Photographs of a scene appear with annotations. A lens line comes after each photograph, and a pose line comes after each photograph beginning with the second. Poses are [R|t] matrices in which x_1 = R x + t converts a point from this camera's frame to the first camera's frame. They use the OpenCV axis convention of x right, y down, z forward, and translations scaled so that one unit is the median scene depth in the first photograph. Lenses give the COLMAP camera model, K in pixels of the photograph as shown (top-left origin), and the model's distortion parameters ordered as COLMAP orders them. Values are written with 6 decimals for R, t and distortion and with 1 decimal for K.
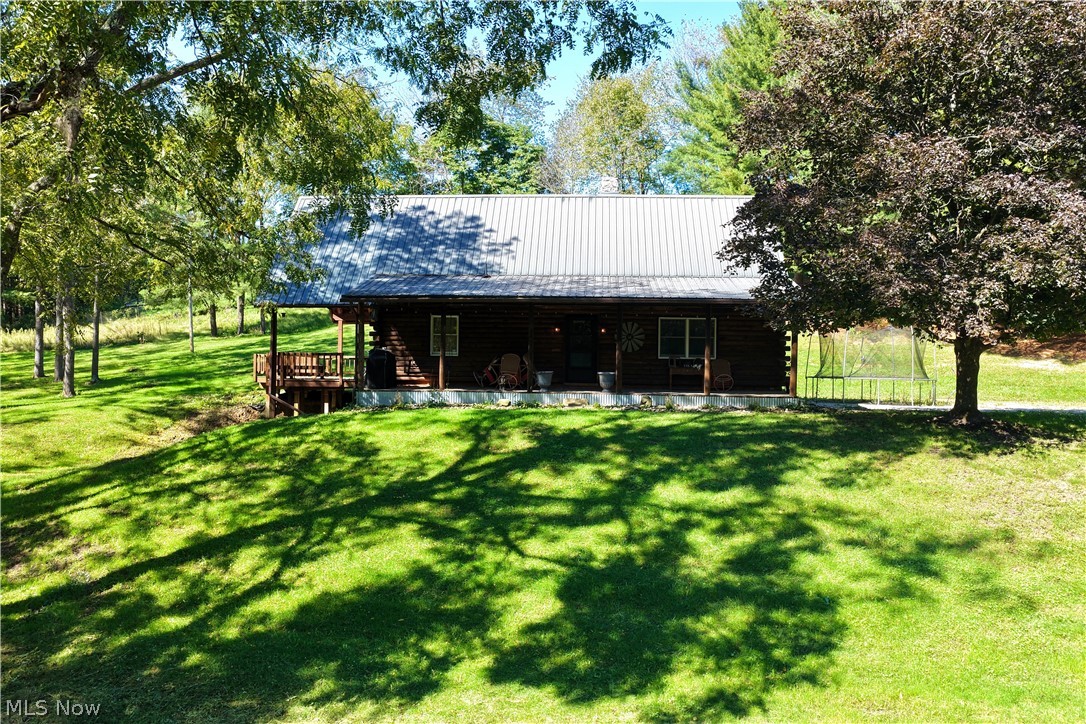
lens RADIAL K [[875.8, 0, 543.0], [0, 875.8, 362.0], [0, 0, 1]] dist [0.000142, 0.001625]
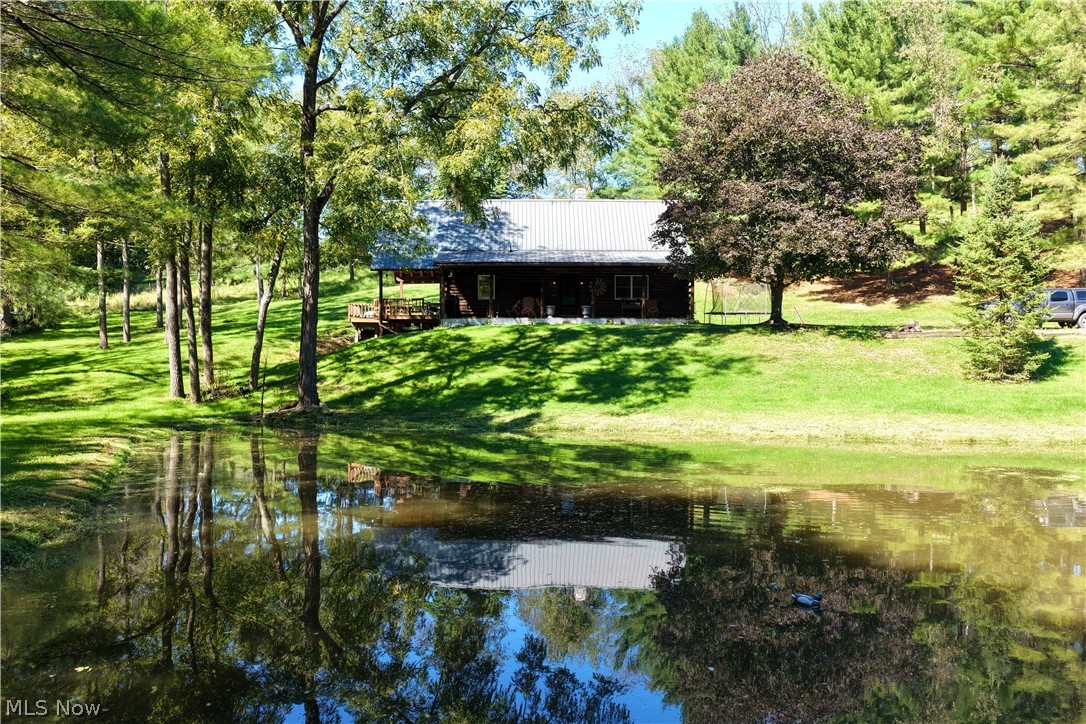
lens RADIAL K [[875.8, 0, 543.0], [0, 875.8, 362.0], [0, 0, 1]] dist [0.000142, 0.001625]
pose [[0.996660, -0.016715, 0.079933, -0.205871], [0.014447, 0.999479, 0.028868, 0.110968], [-0.080374, -0.027617, 0.996382, -1.085190]]
